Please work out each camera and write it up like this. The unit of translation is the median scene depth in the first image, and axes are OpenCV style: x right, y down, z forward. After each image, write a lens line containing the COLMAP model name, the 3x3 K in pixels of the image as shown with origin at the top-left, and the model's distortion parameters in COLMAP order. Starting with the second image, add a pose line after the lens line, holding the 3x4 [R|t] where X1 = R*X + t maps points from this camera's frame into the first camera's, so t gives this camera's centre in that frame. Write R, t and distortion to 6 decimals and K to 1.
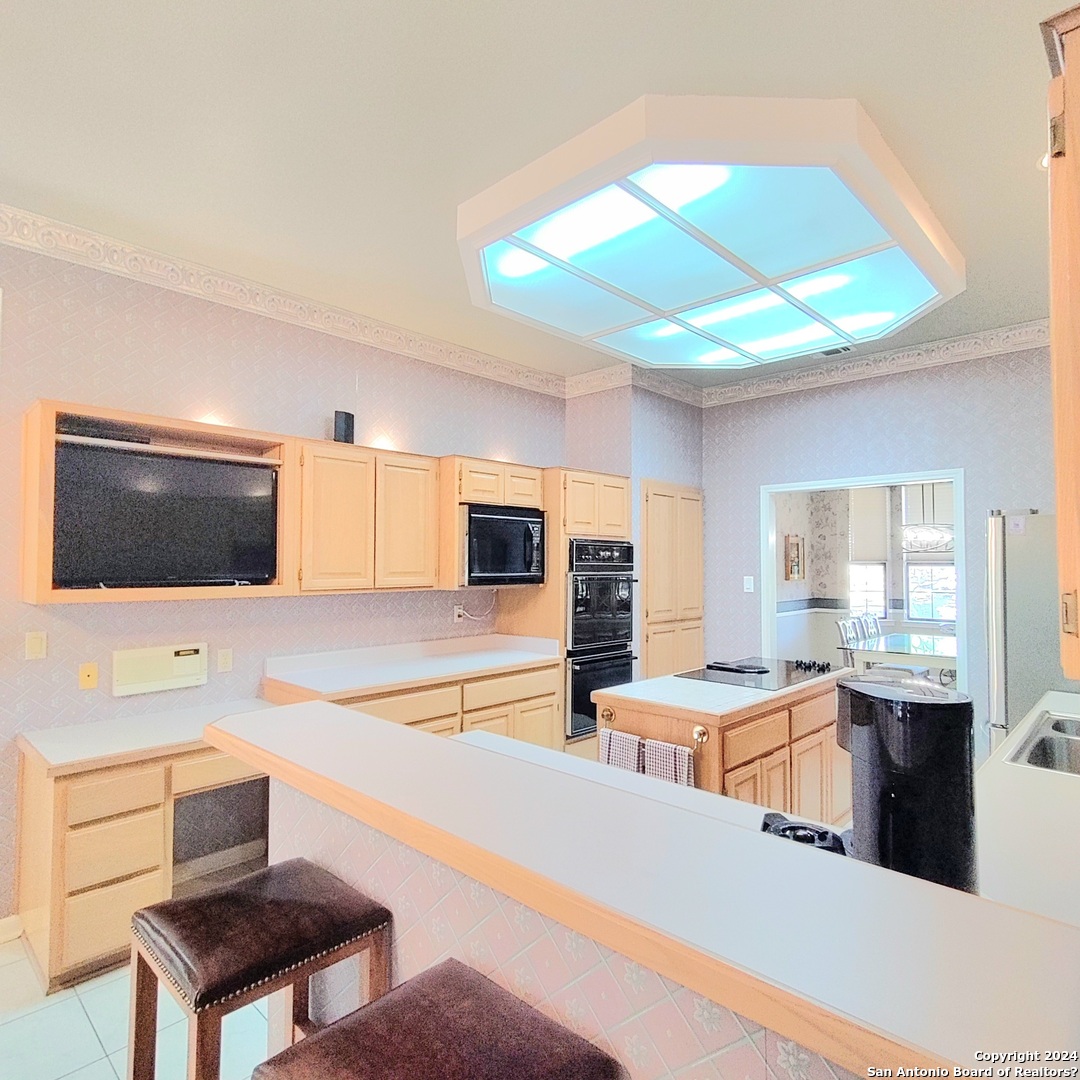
lens RADIAL K [[648.9, 0, 539.4], [0, 648.9, 539.3], [0, 0, 1]] dist [0.003717, -0.002511]
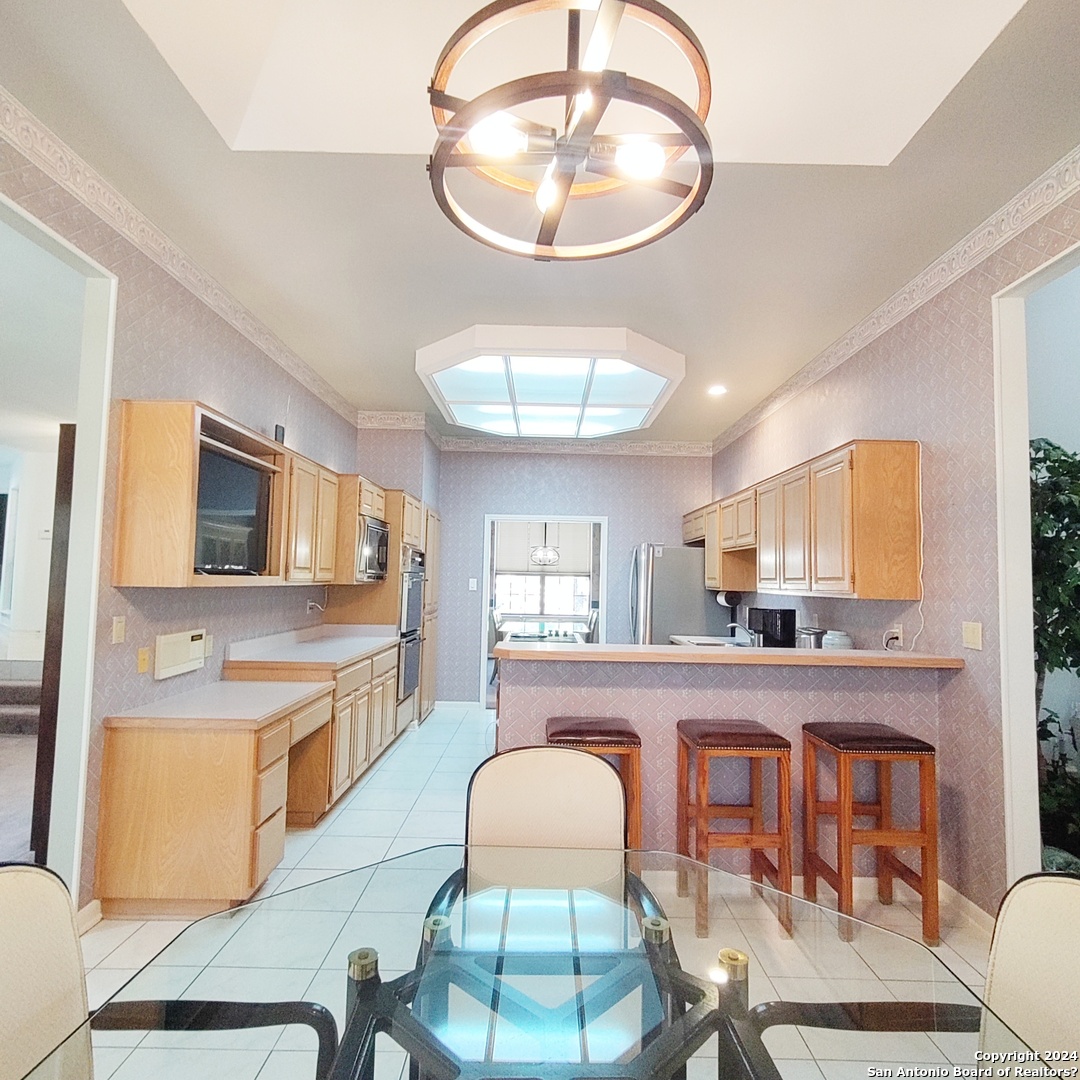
lens RADIAL K [[648.9, 0, 541.2], [0, 648.9, 540.9], [0, 0, 1]] dist [0.003717, -0.002511]
pose [[0.722283, 0.055231, 0.689388, -0.731517], [-0.045300, 0.998444, -0.032530, 0.020301], [-0.690112, -0.007733, 0.723661, -0.137997]]
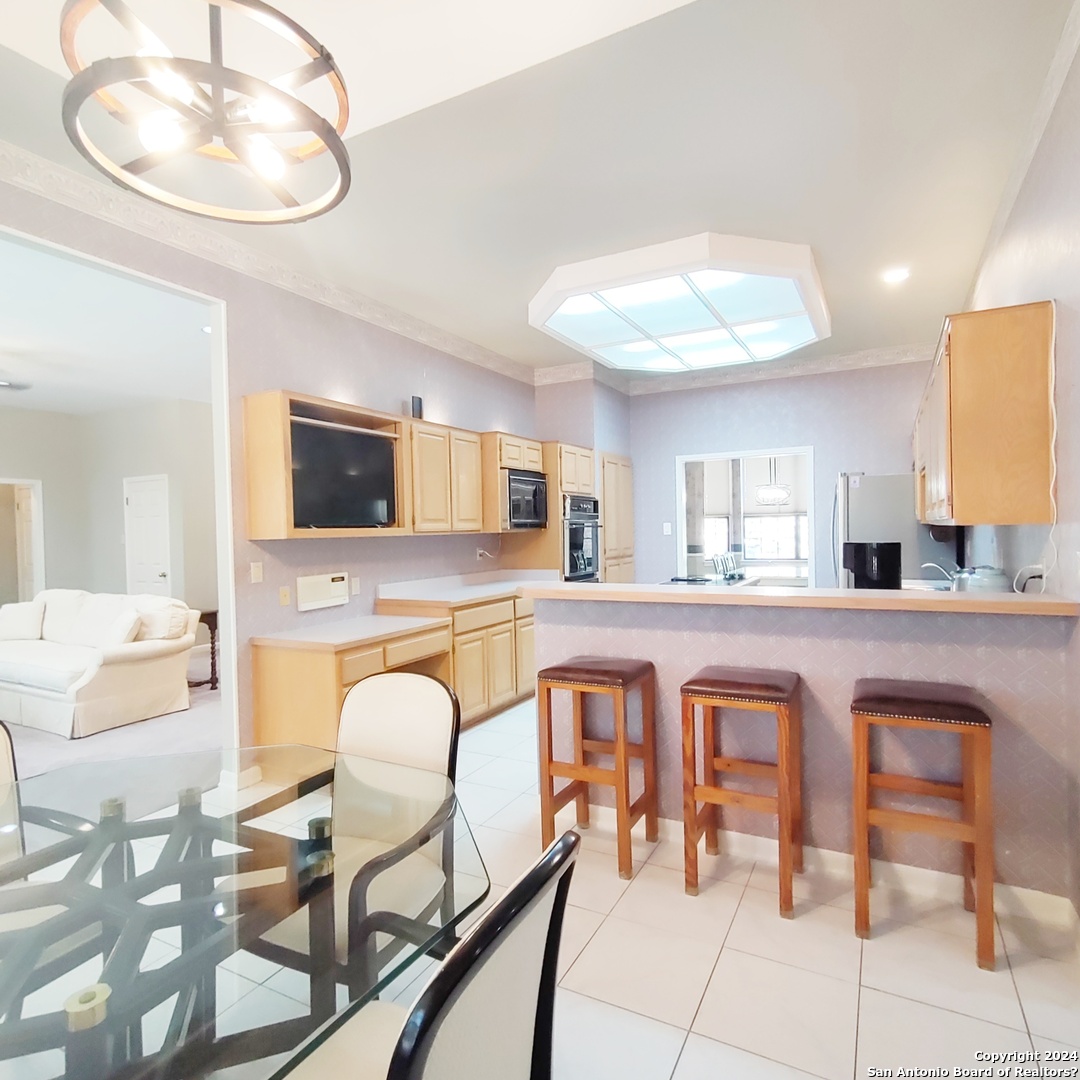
lens RADIAL K [[648.9, 0, 541.7], [0, 648.9, 541.2], [0, 0, 1]] dist [0.003717, -0.002511]
pose [[0.961685, -0.027318, 0.272793, -0.416988], [0.012923, 0.998434, 0.054430, 0.024440], [-0.273853, -0.048819, 0.960532, -0.324437]]
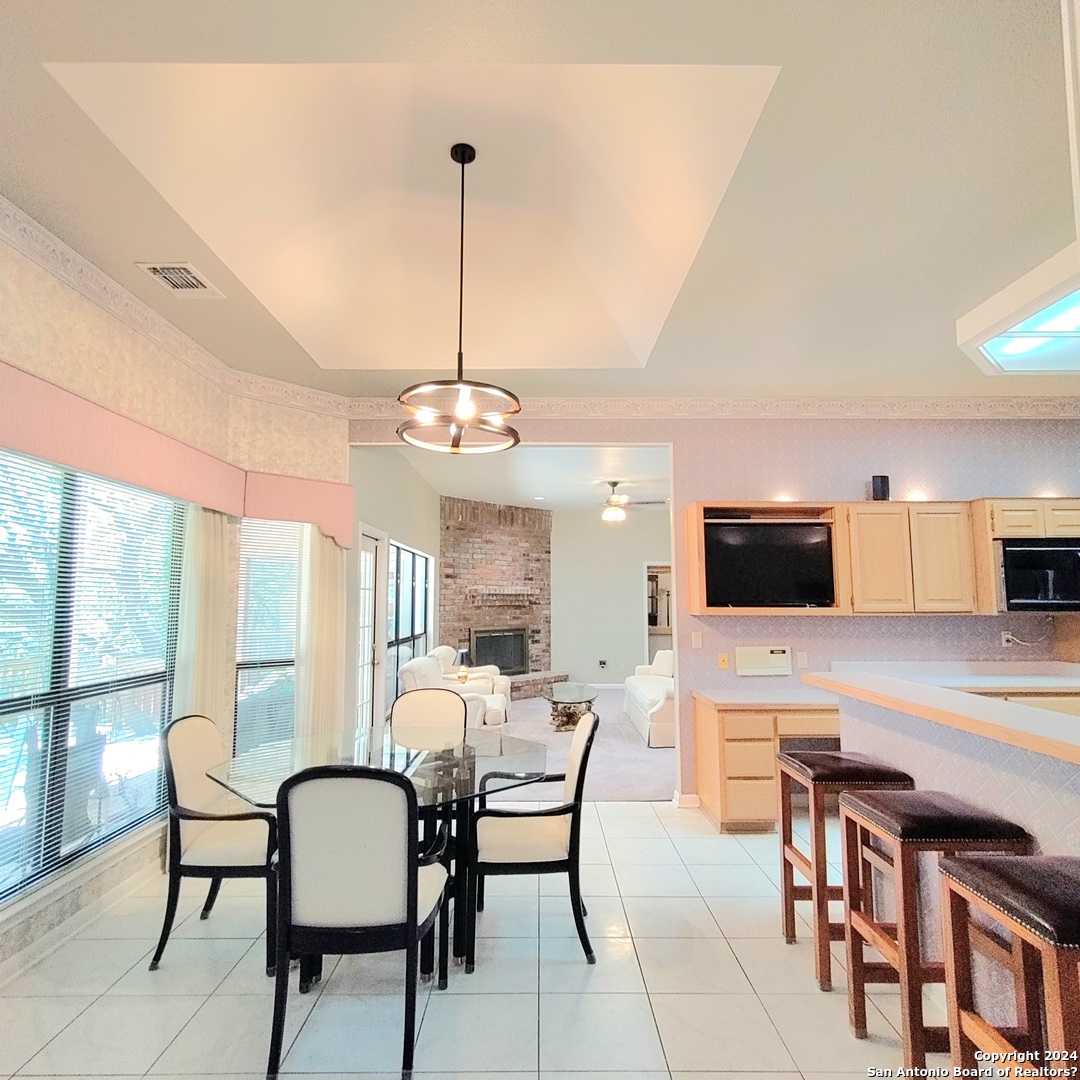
lens RADIAL K [[648.9, 0, 539.7], [0, 648.9, 534.4], [0, 0, 1]] dist [0.003717, -0.002511]
pose [[0.692498, -0.074571, -0.717555, 0.148765], [0.027510, 0.996650, -0.077025, 0.002567], [0.720895, 0.033600, 0.692229, -0.379442]]
